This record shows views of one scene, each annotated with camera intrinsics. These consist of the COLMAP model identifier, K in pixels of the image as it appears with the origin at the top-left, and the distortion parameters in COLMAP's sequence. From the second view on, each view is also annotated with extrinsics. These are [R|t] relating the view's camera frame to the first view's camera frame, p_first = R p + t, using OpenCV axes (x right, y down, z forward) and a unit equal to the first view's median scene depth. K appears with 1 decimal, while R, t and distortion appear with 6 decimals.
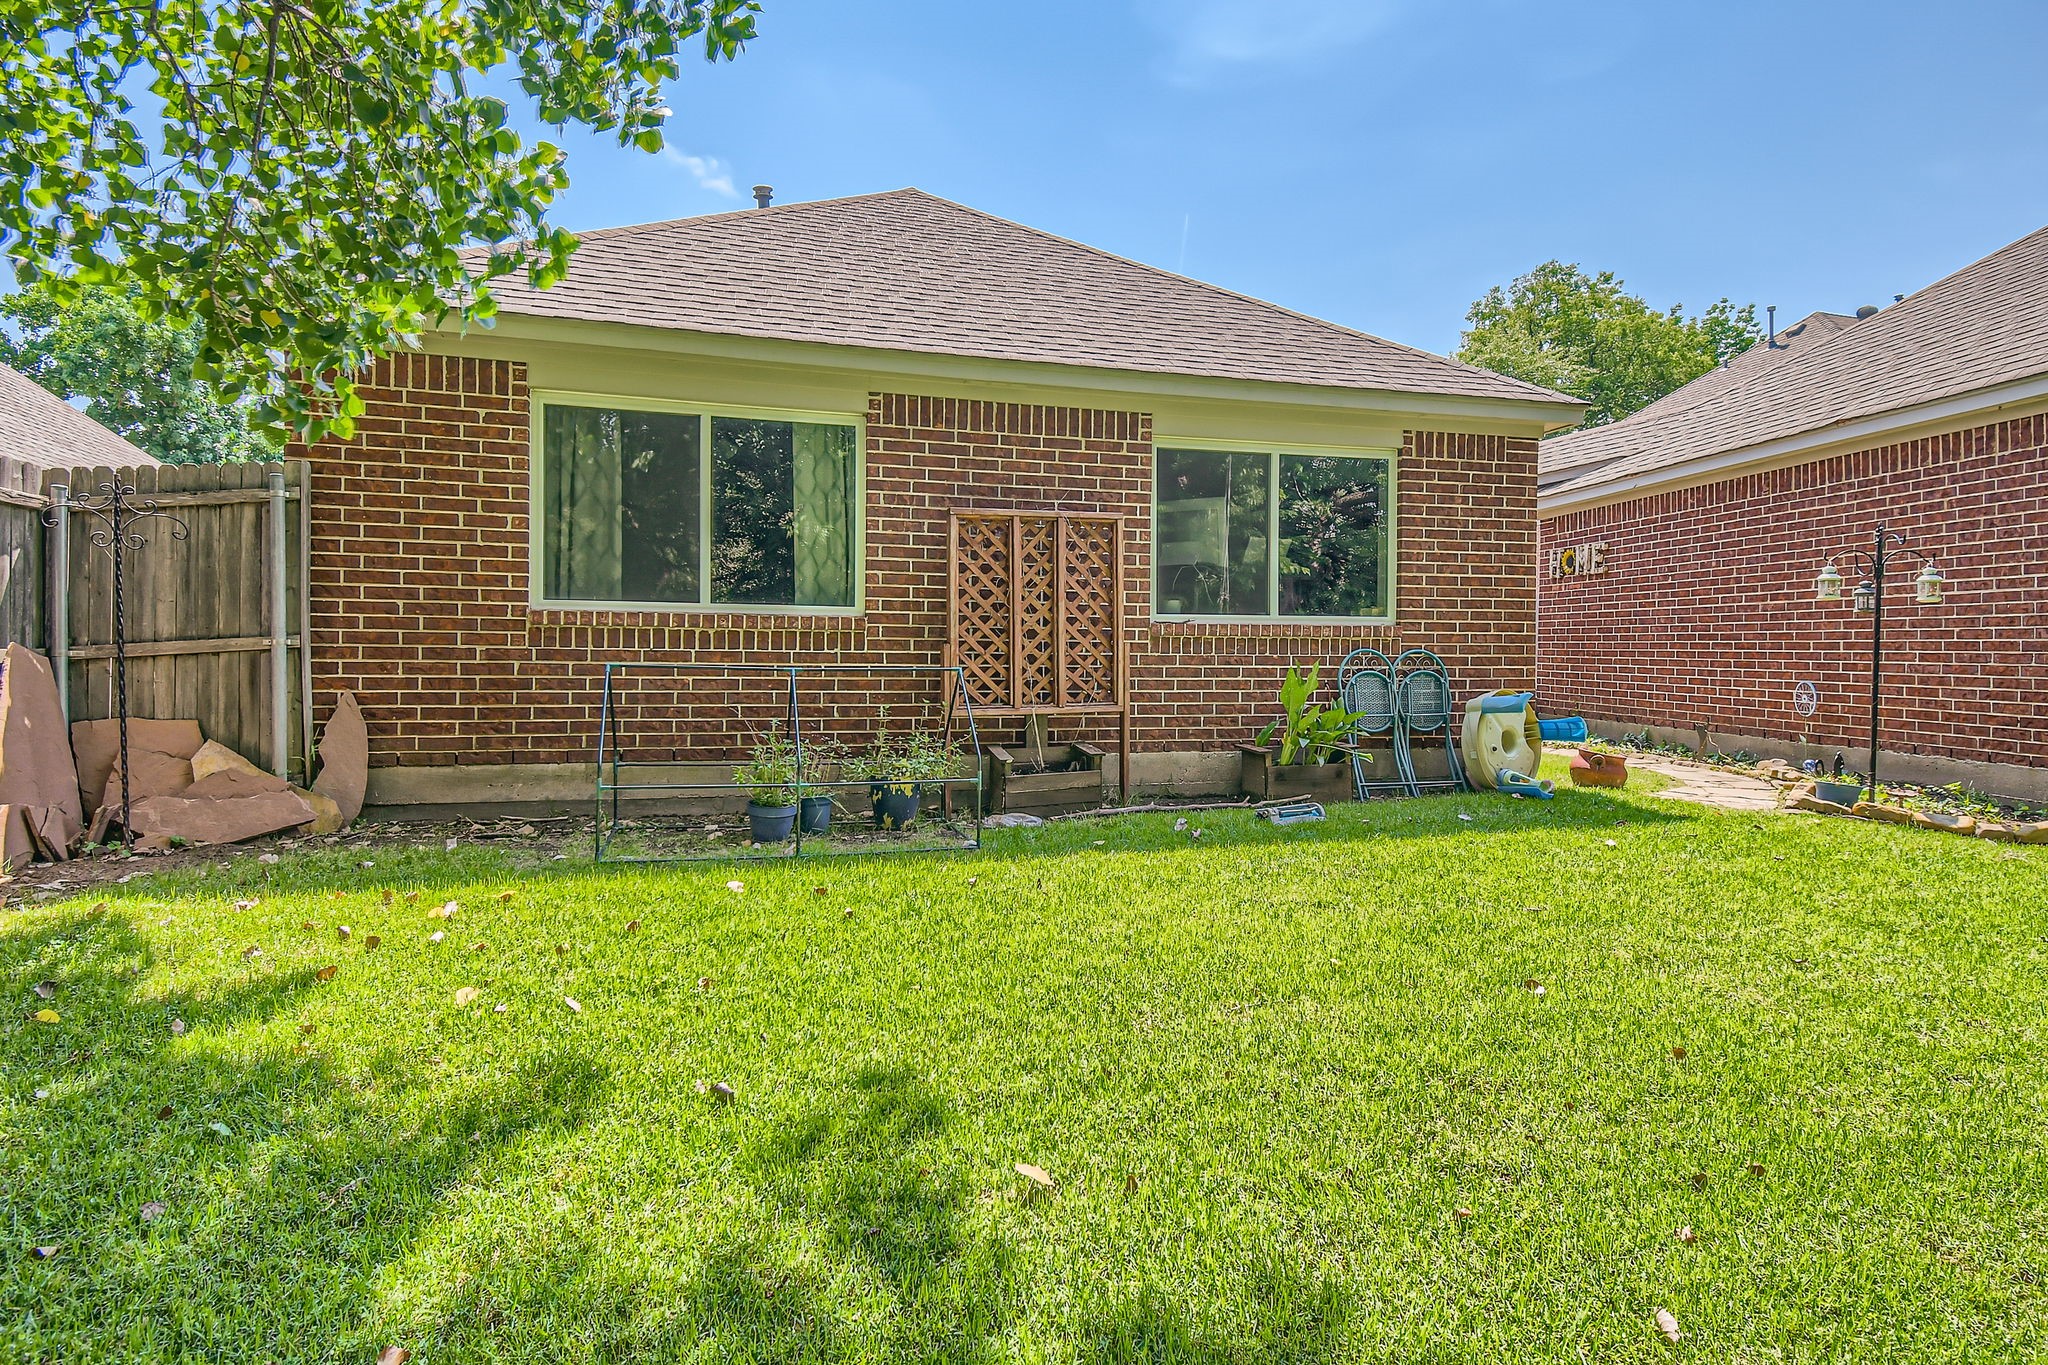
lens RADIAL K [[1055.6, 0, 1043.9], [0, 1055.6, 674.8], [0, 0, 1]] dist [0.065857, -0.054658]
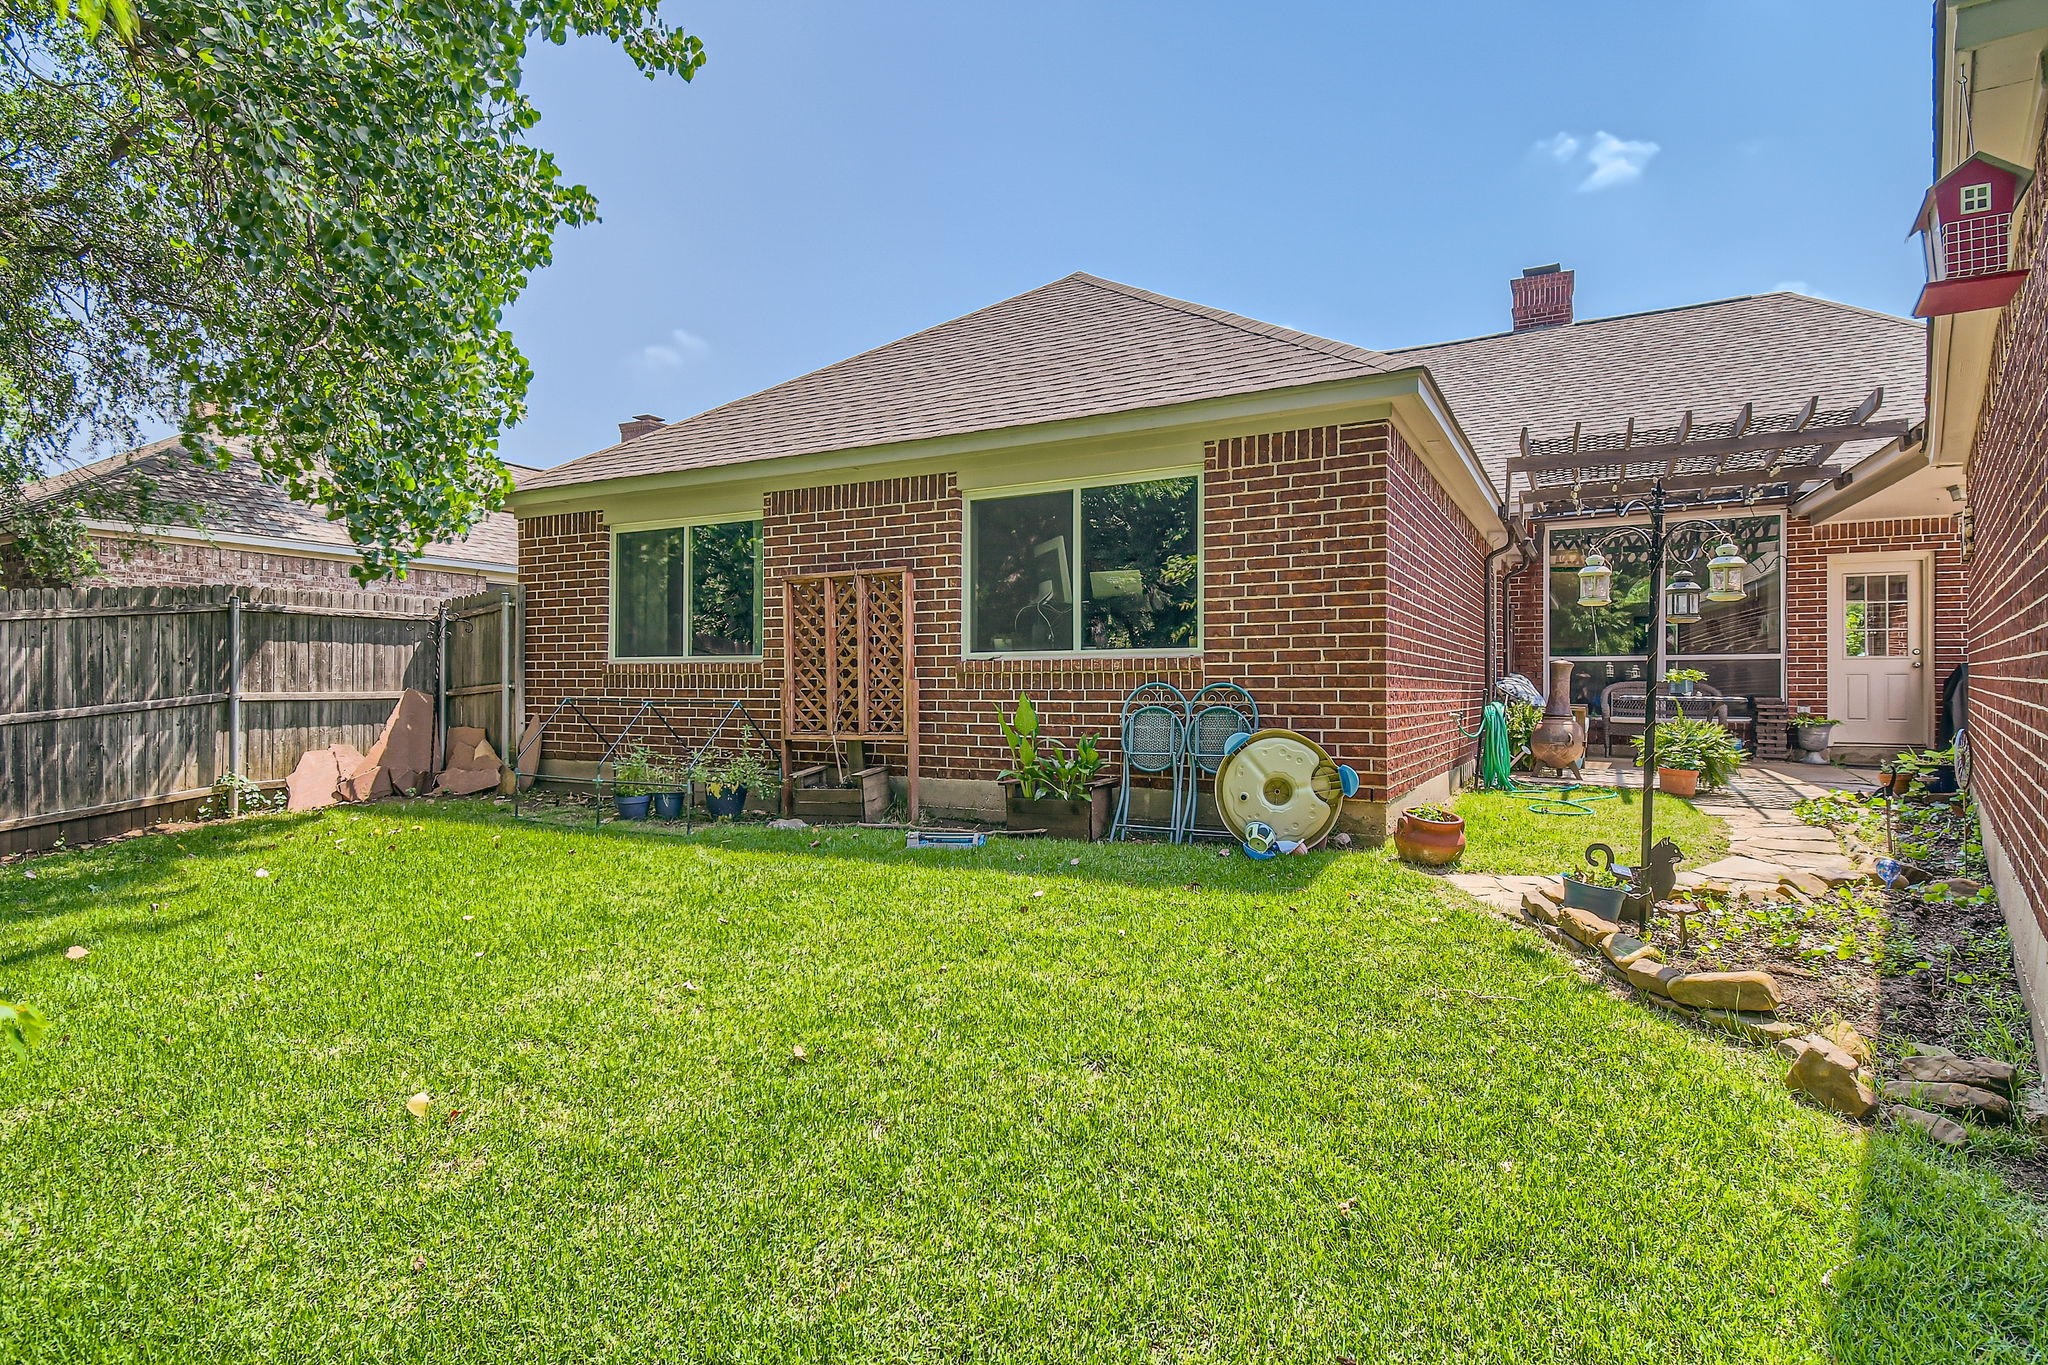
lens RADIAL K [[1055.6, 0, 1043.9], [0, 1055.6, 674.8], [0, 0, 1]] dist [0.065857, -0.054658]
pose [[0.711912, -0.014533, -0.702119, 0.968073], [-0.007288, 0.999579, -0.028080, -0.004802], [0.702231, 0.025107, 0.711506, 0.292763]]
